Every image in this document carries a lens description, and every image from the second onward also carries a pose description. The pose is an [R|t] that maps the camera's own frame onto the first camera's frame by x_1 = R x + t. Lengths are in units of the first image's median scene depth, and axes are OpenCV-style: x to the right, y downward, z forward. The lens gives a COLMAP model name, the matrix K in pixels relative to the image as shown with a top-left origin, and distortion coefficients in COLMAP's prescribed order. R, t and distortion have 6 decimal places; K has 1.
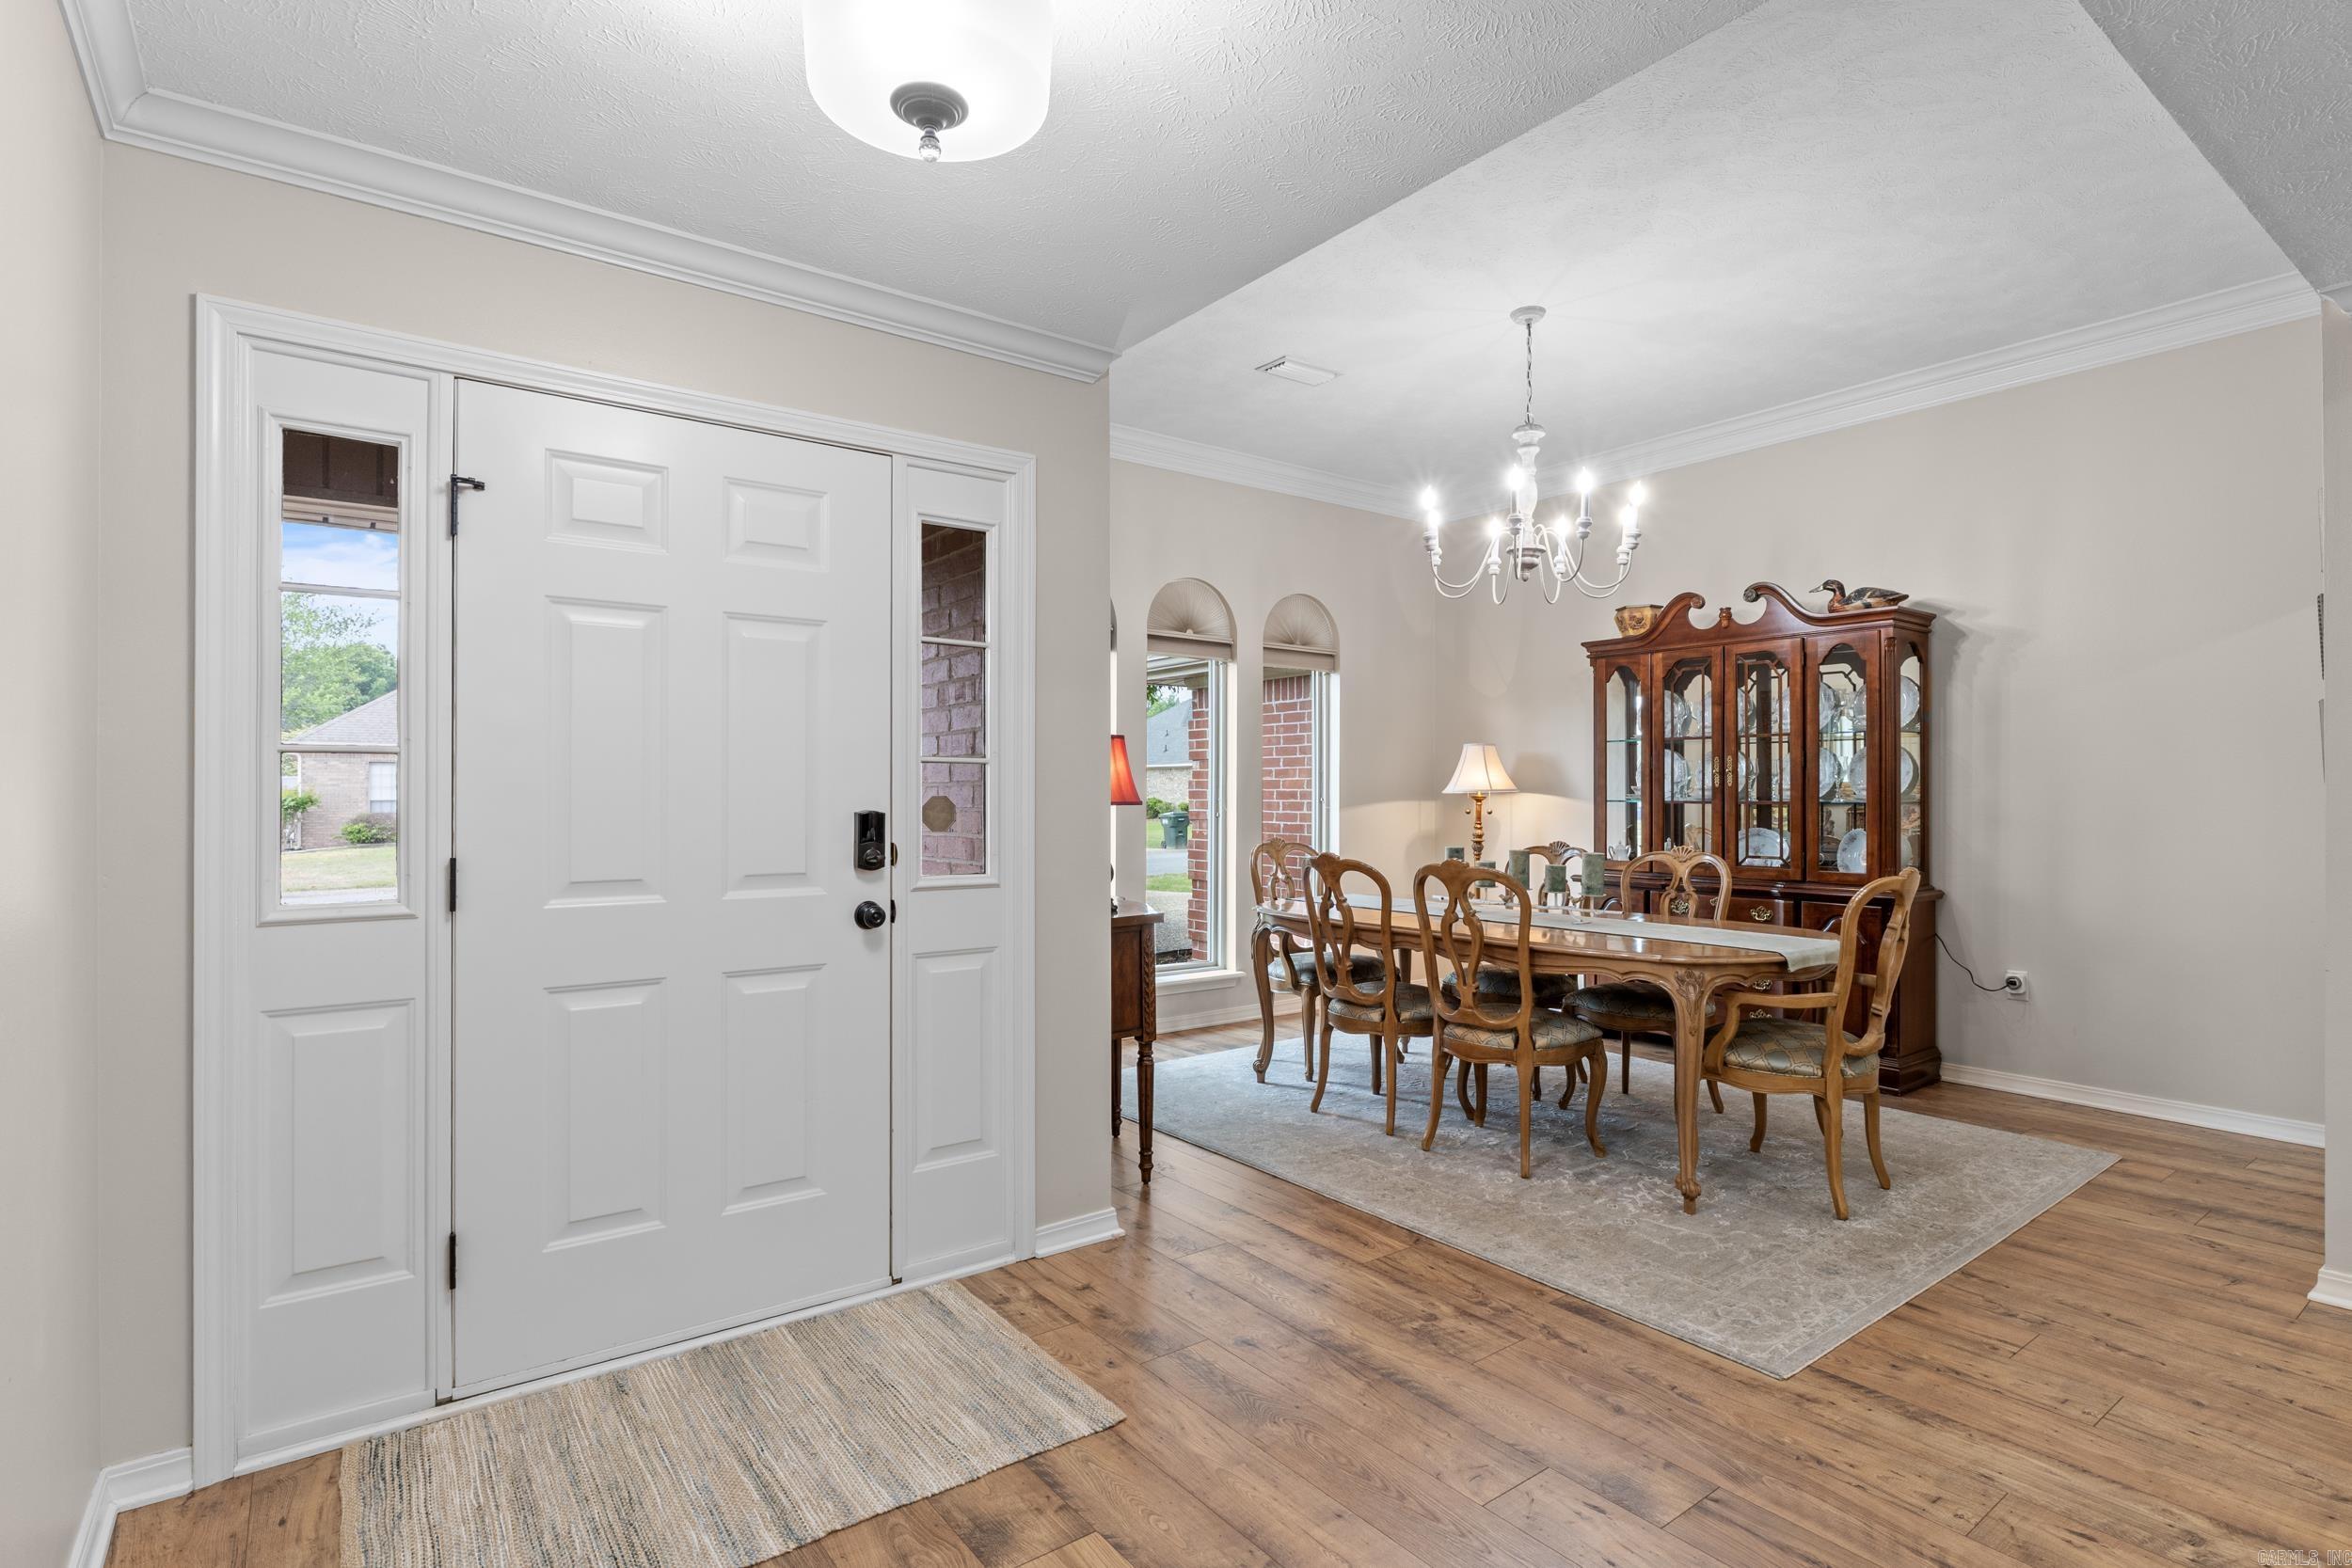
lens RADIAL K [[1158.4, 0, 1175.3], [0, 1158.4, 785.1], [0, 0, 1]] dist [0.000044, -0.000629]
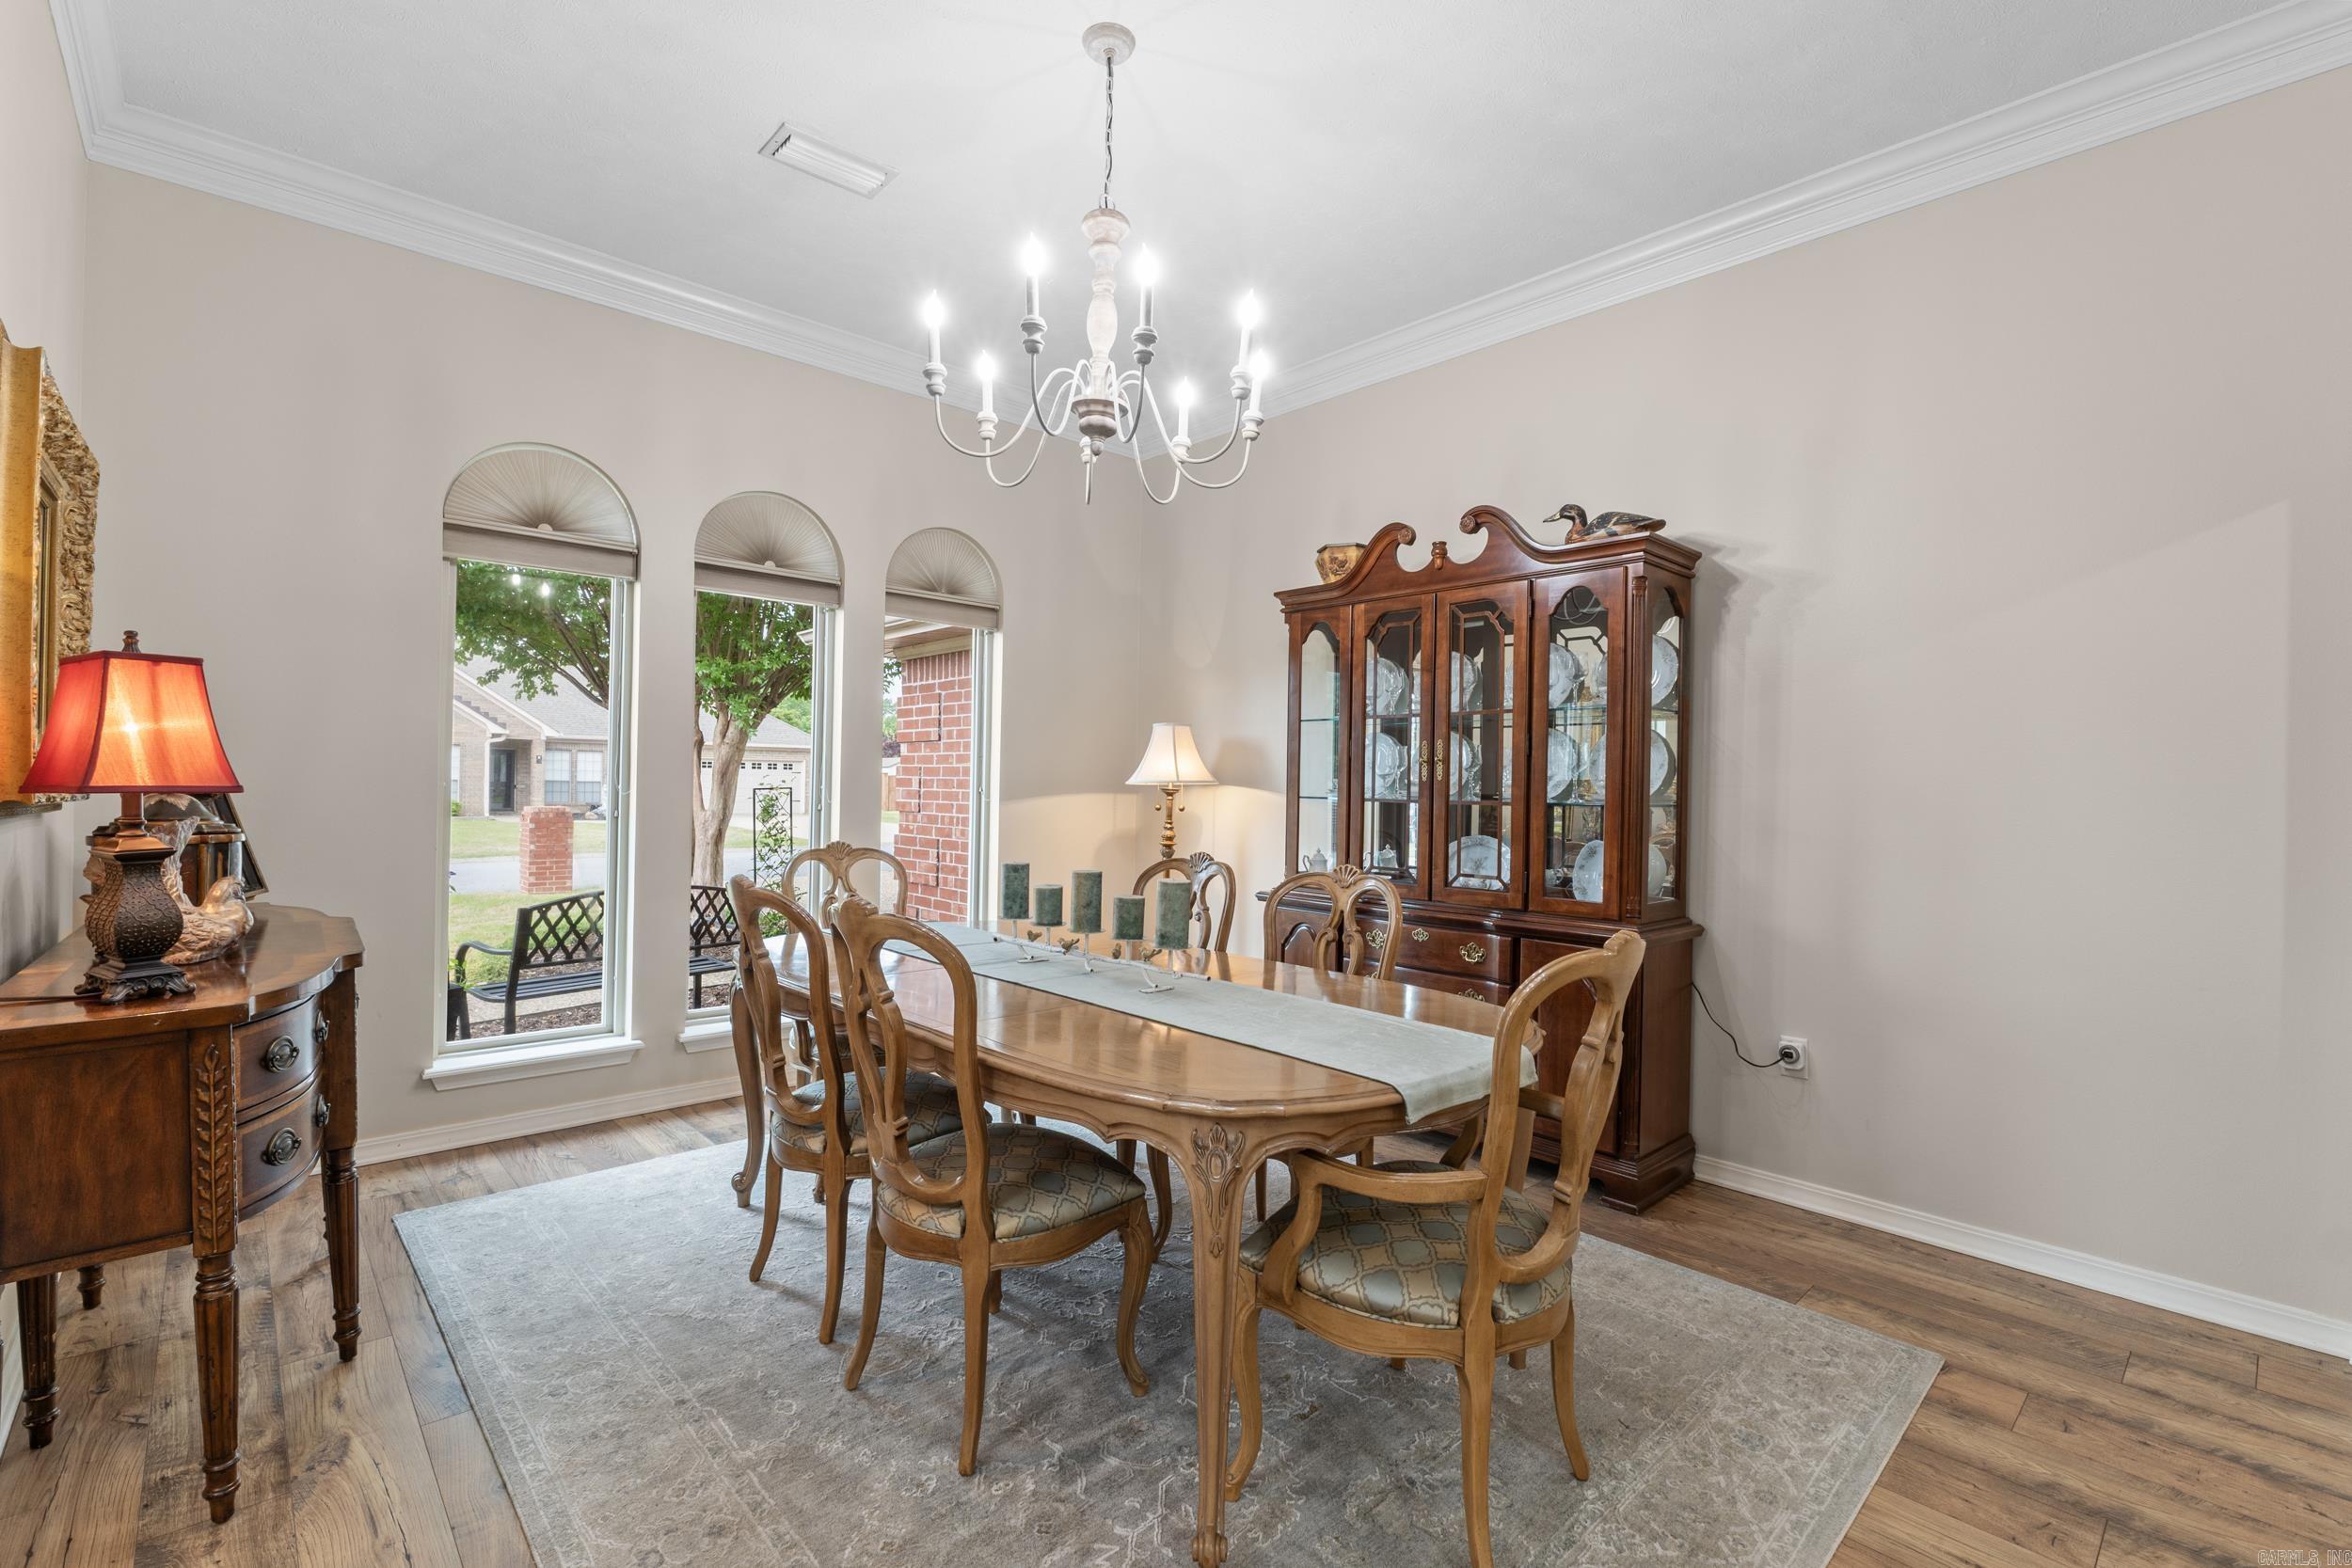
lens RADIAL K [[1047.2, 0, 1176.3], [0, 1047.2, 784.4], [0, 0, 1]] dist [-0.003329, -0.000031]
pose [[0.994640, 0.017183, 0.101958, 0.255611], [-0.017842, 0.999825, 0.005559, 0.003013], [-0.101844, -0.007348, 0.994773, 0.365396]]
